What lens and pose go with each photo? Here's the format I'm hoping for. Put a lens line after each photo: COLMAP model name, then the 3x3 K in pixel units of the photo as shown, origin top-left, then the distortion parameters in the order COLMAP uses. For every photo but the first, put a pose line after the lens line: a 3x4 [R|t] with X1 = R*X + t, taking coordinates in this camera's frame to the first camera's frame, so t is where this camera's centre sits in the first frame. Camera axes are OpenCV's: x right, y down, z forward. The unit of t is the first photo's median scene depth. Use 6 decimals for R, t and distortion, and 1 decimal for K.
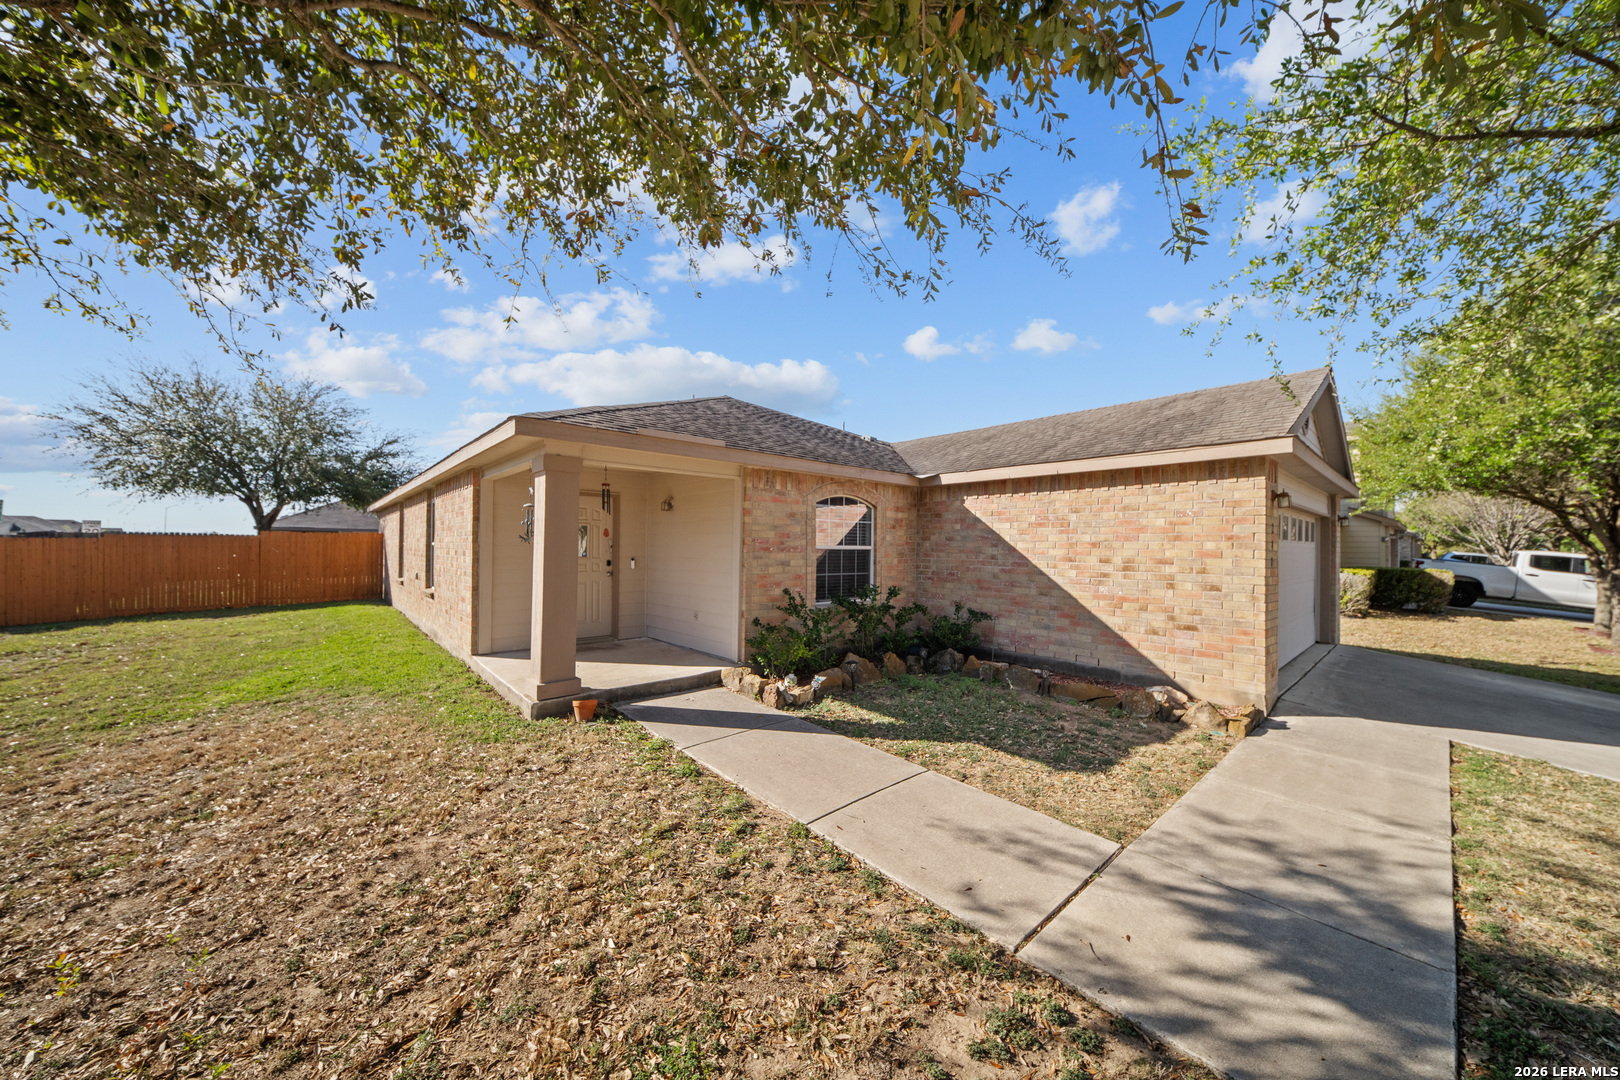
lens RADIAL K [[563.2, 0, 810.9], [0, 563.2, 533.2], [0, 0, 1]] dist [-0.002777, -0.000190]
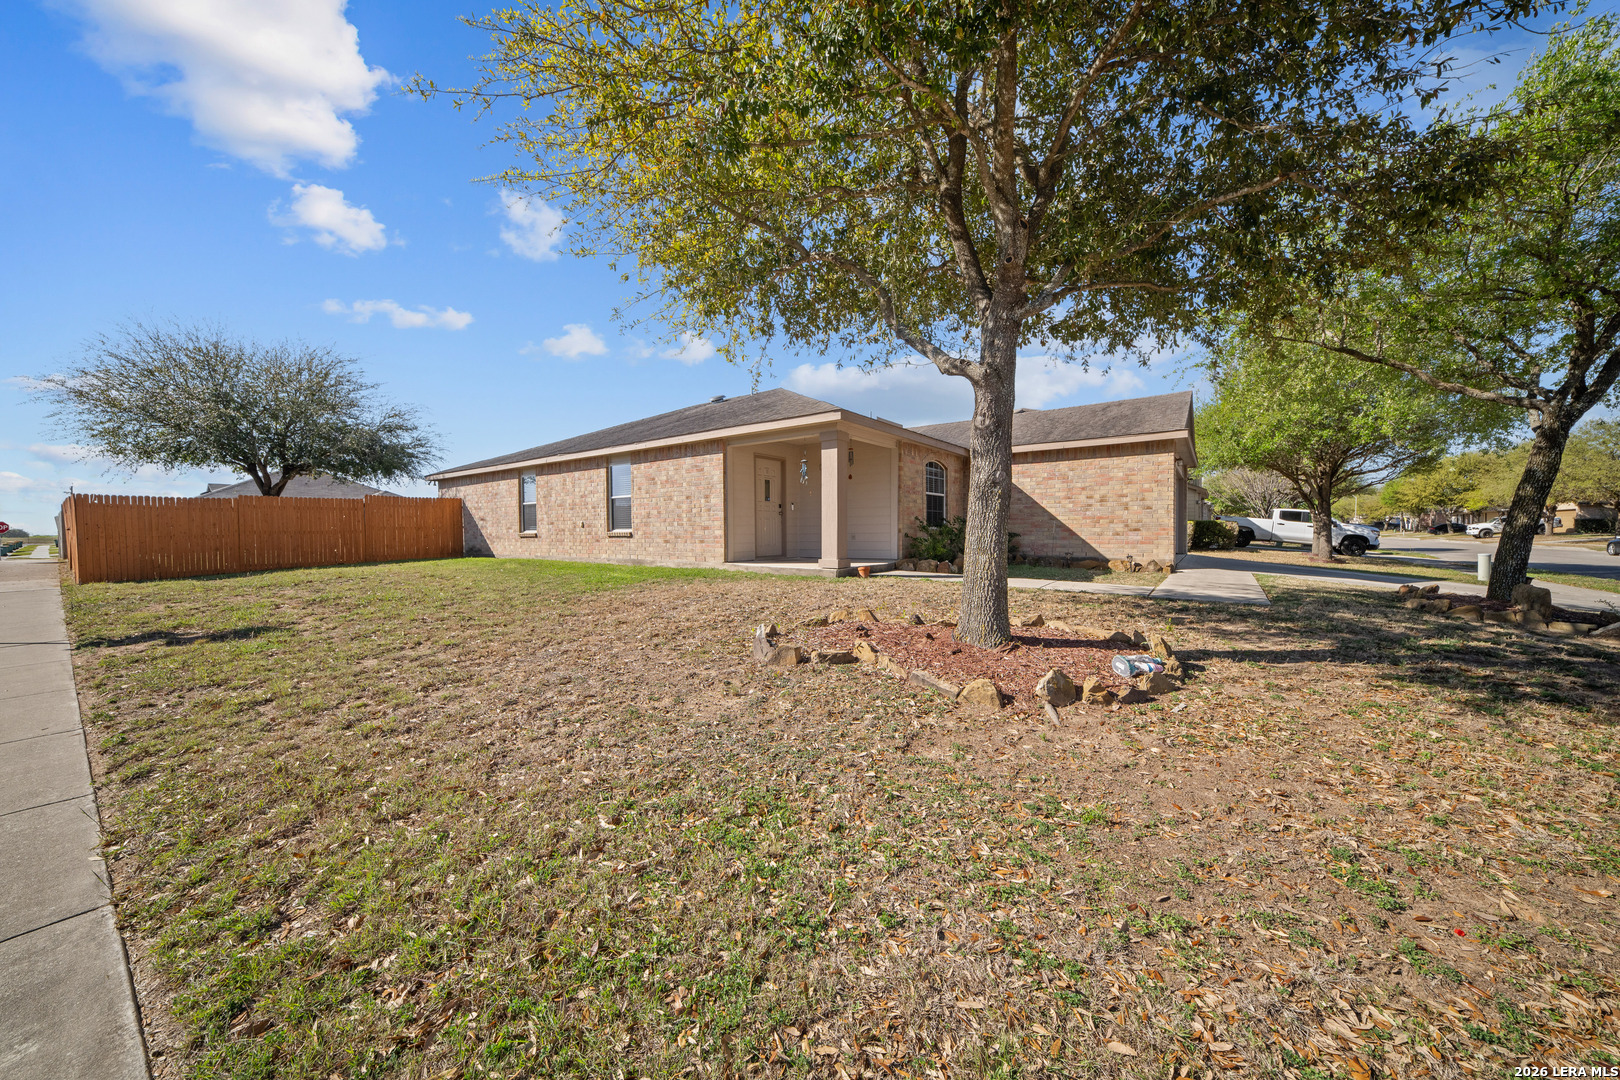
lens RADIAL K [[563.2, 0, 806.4], [0, 563.2, 547.9], [0, 0, 1]] dist [-0.002777, -0.000190]
pose [[0.977922, -0.022055, 0.207802, -0.601583], [0.010495, 0.998344, 0.056569, 0.080158], [-0.208706, -0.053139, 0.976534, -0.465810]]
